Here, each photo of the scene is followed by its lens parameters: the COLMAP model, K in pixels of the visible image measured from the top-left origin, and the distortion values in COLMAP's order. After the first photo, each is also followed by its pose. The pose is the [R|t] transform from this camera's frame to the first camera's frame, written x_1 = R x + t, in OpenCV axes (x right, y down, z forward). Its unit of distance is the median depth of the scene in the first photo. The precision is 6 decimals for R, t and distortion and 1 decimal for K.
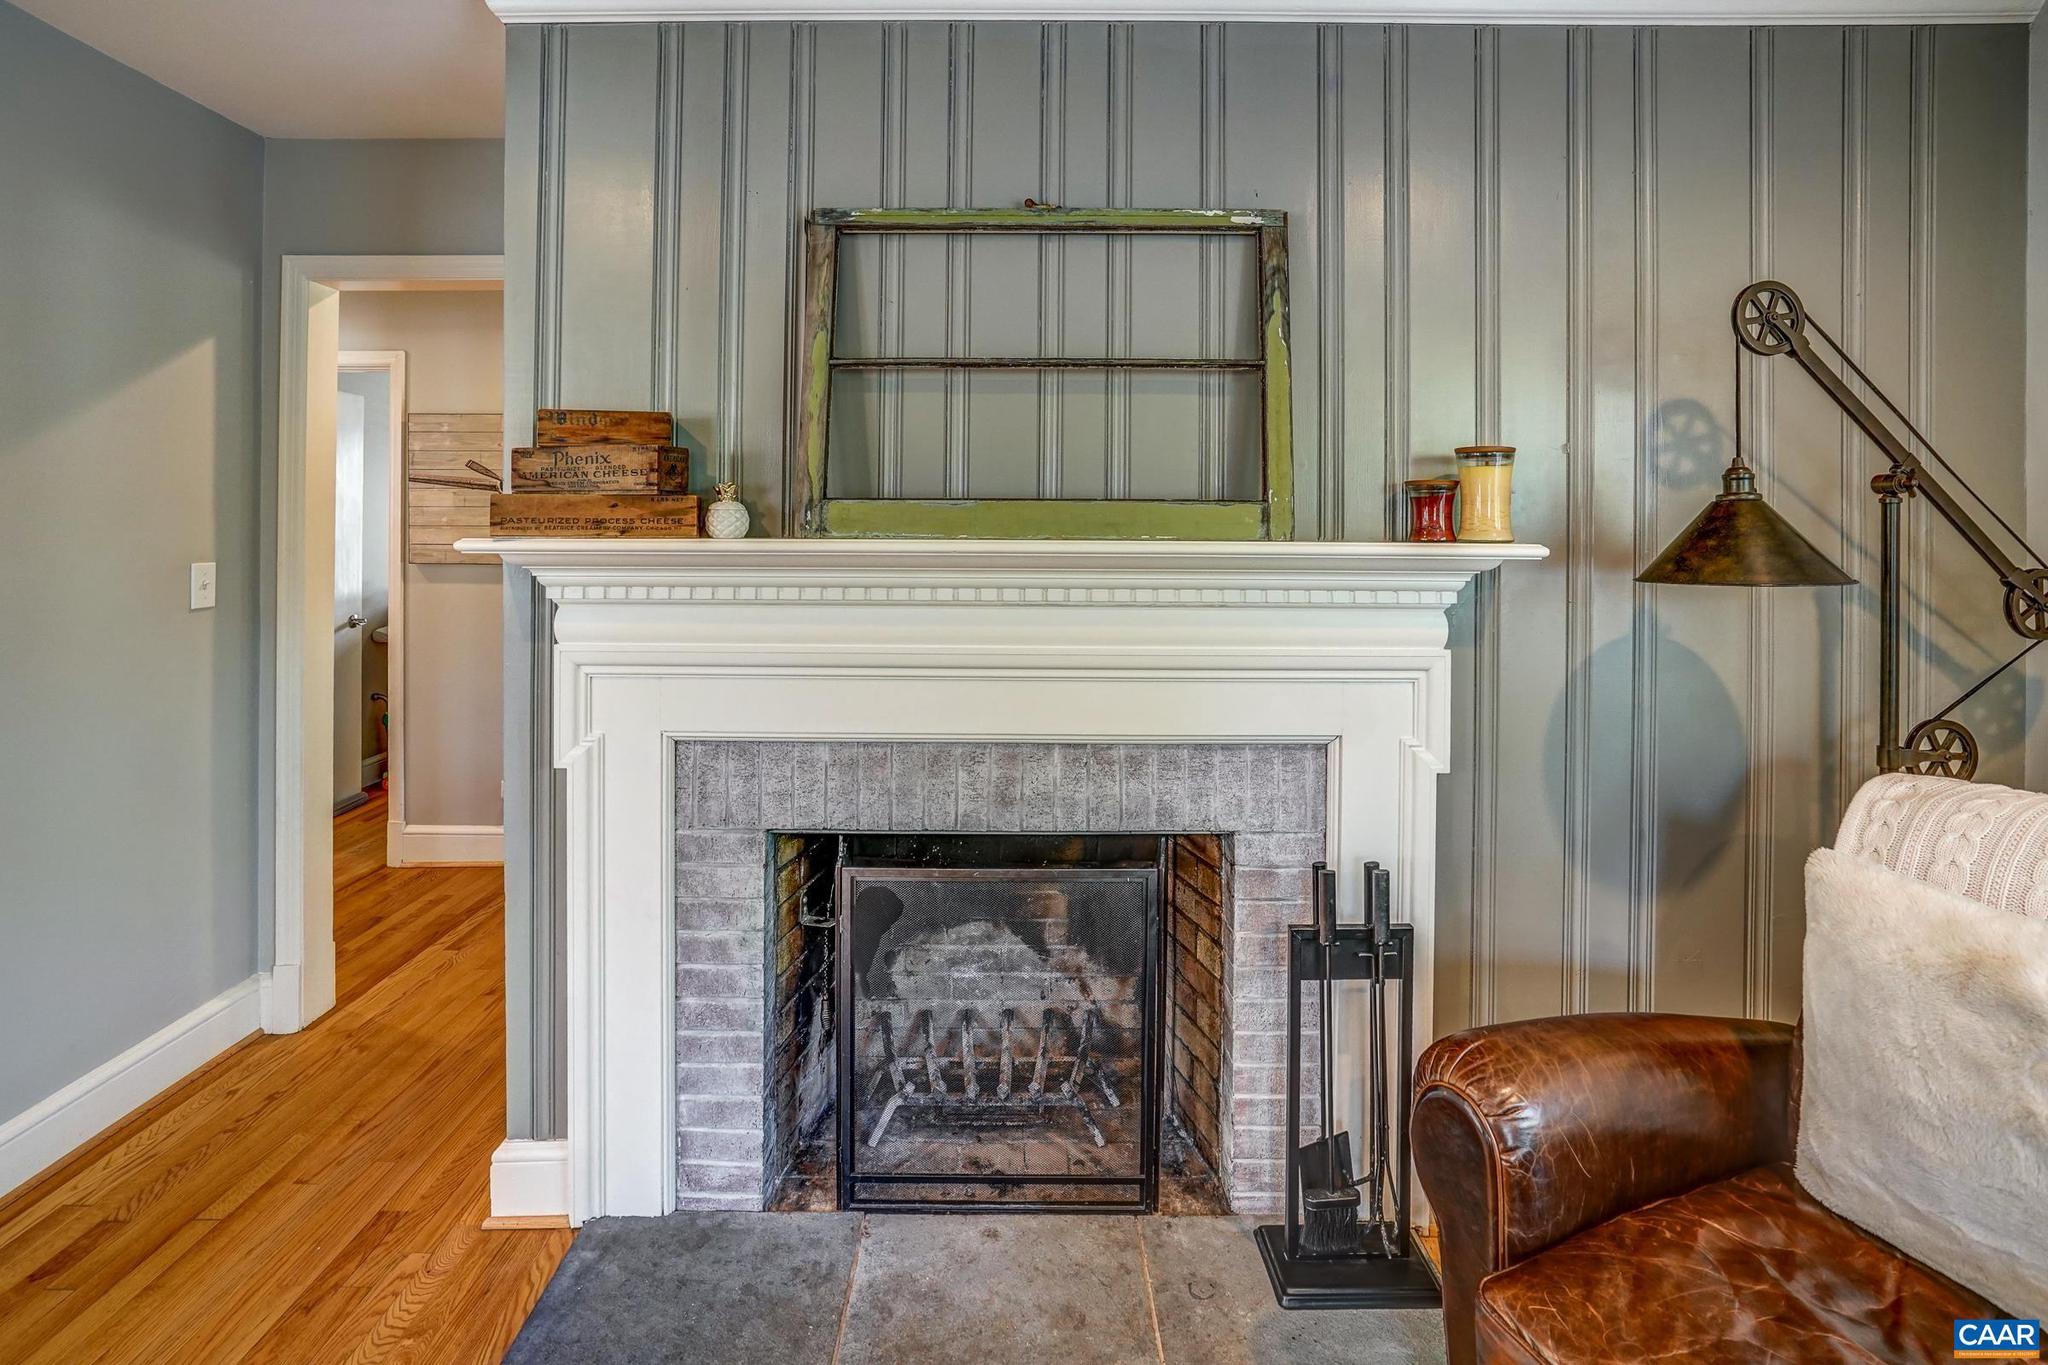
lens RADIAL K [[959.8, 0, 1001.6], [0, 959.8, 523.7], [0, 0, 1]] dist [-0.044478, 0.020052]
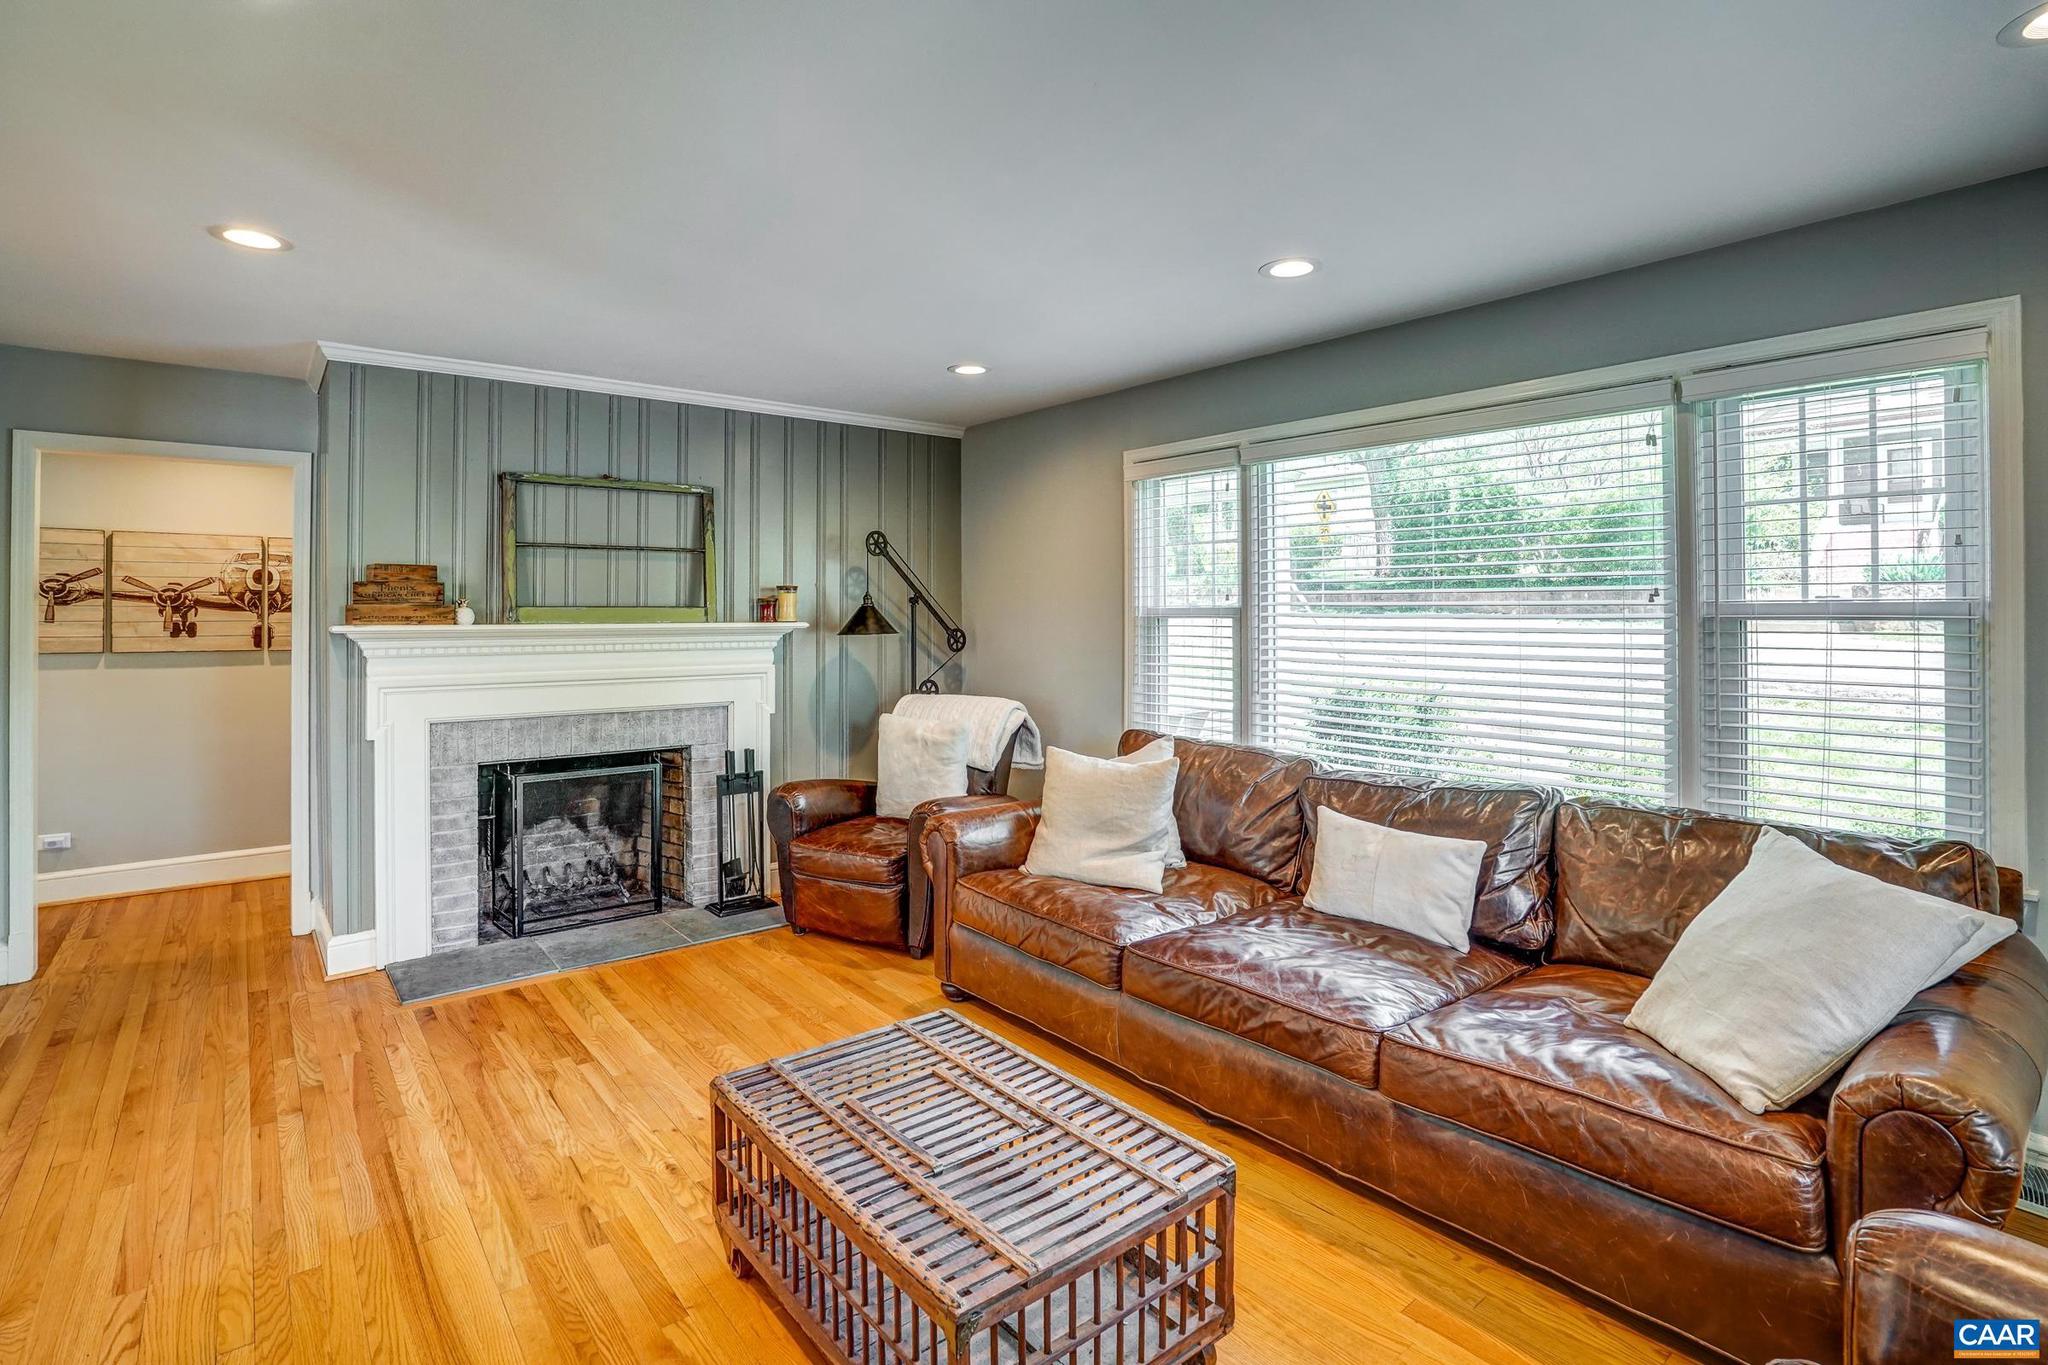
lens RADIAL K [[990.6, 0, 999.7], [0, 990.6, 583.4], [0, 0, 1]] dist [-0.054158, 0.022482]
pose [[0.776788, 0.009999, 0.629683, -0.712811], [0.006414, 0.999696, -0.023787, -0.016836], [-0.629729, 0.022516, 0.776488, -1.409989]]
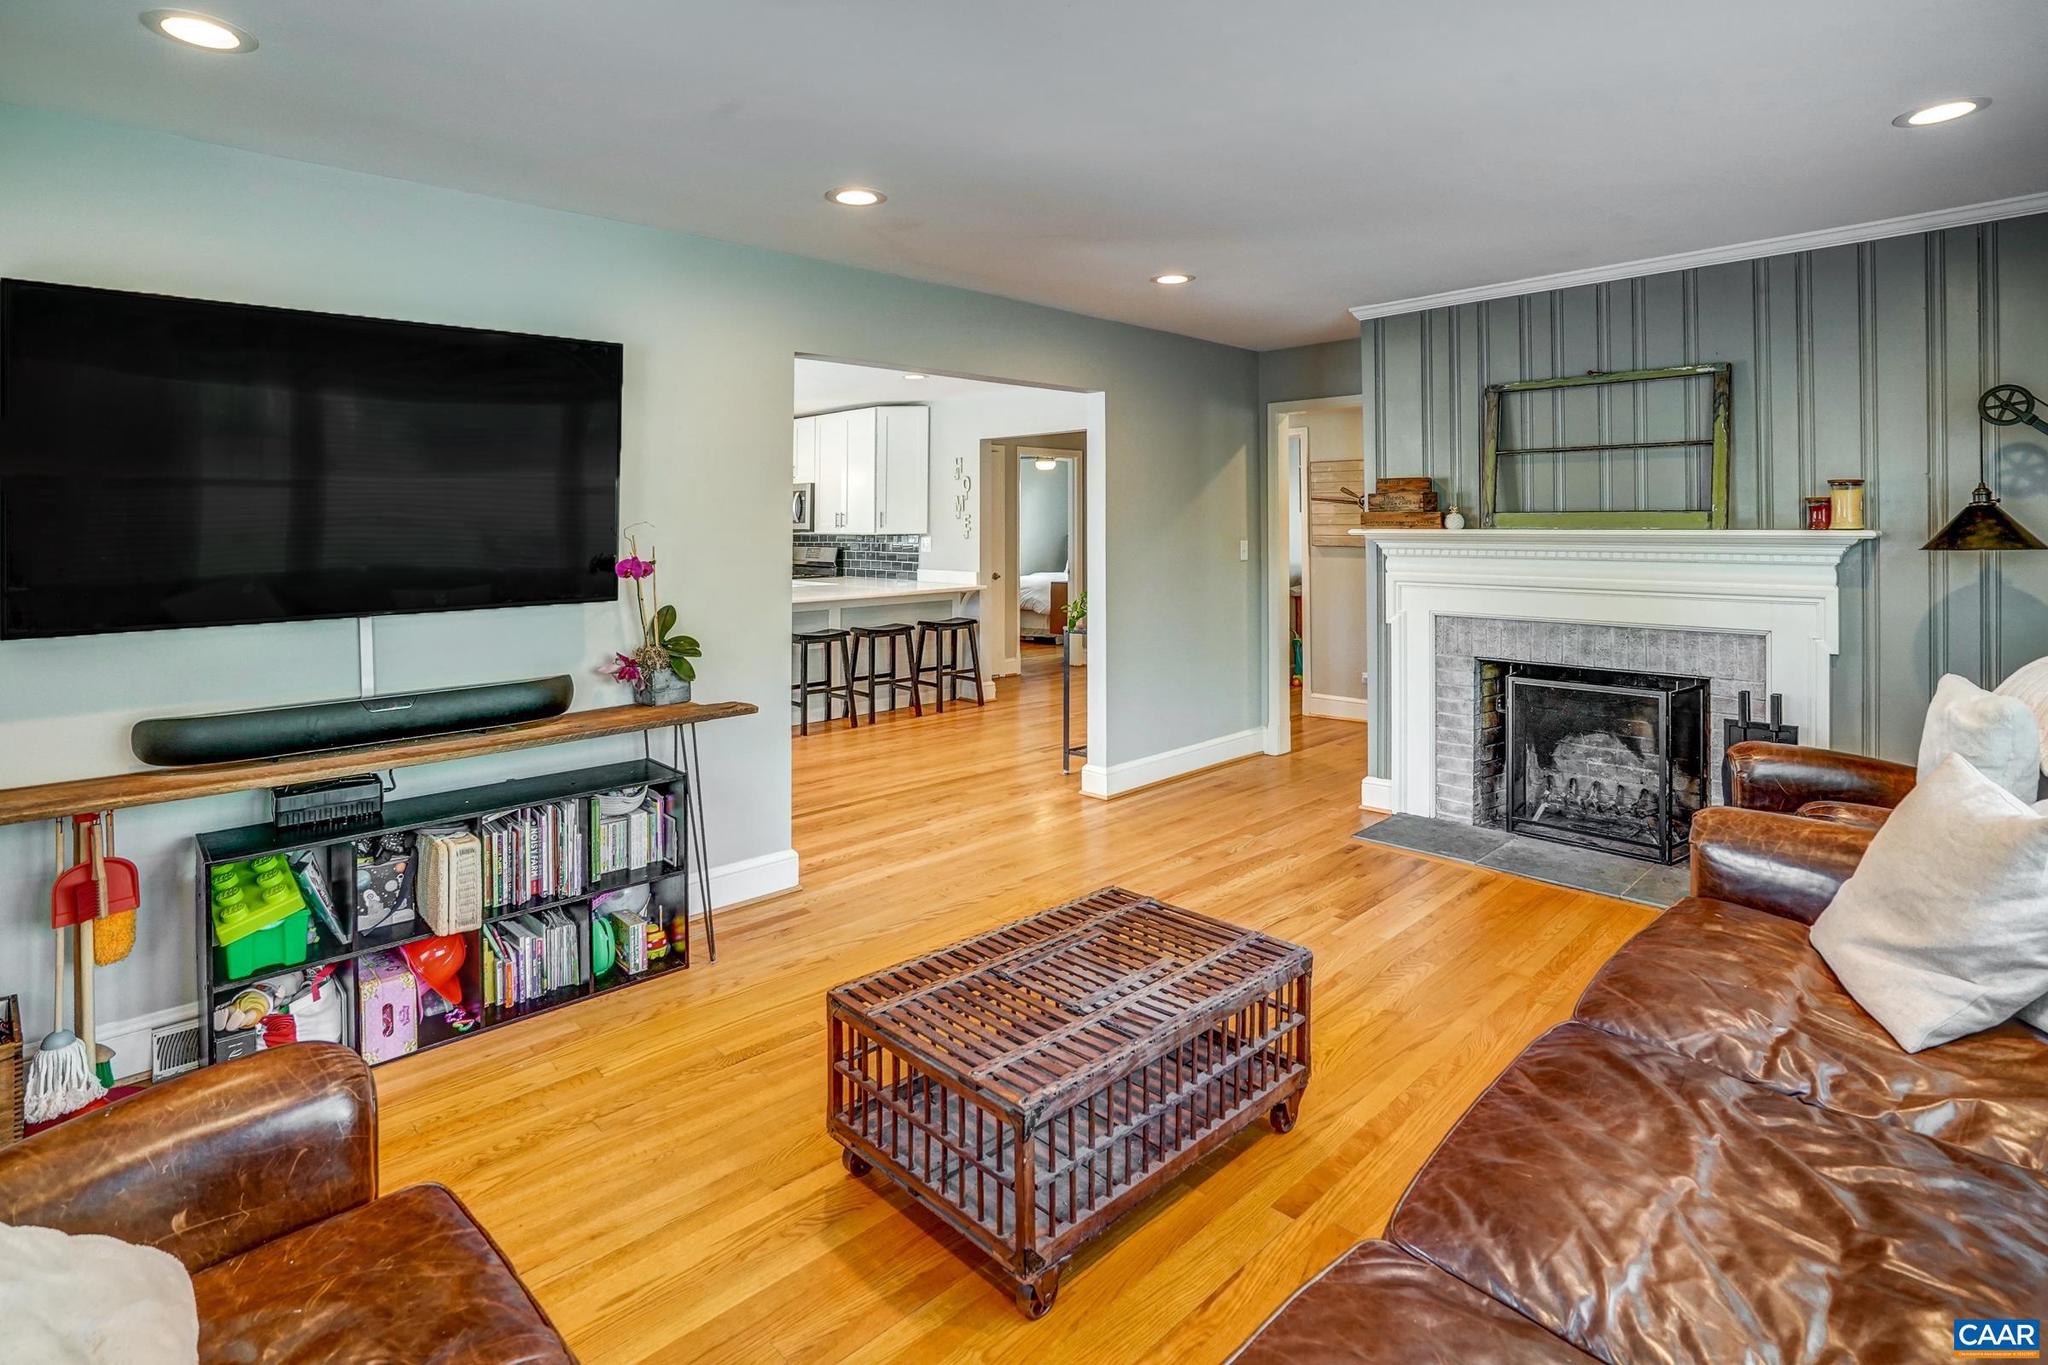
lens RADIAL K [[1009.4, 0, 1027.6], [0, 1009.4, 484.6], [0, 0, 1]] dist [-0.059173, 0.013427]
pose [[0.699479, -0.033243, -0.713880, 0.722209], [0.005777, 0.999148, -0.040866, -0.000179], [0.714630, 0.024461, 0.699075, -1.445853]]
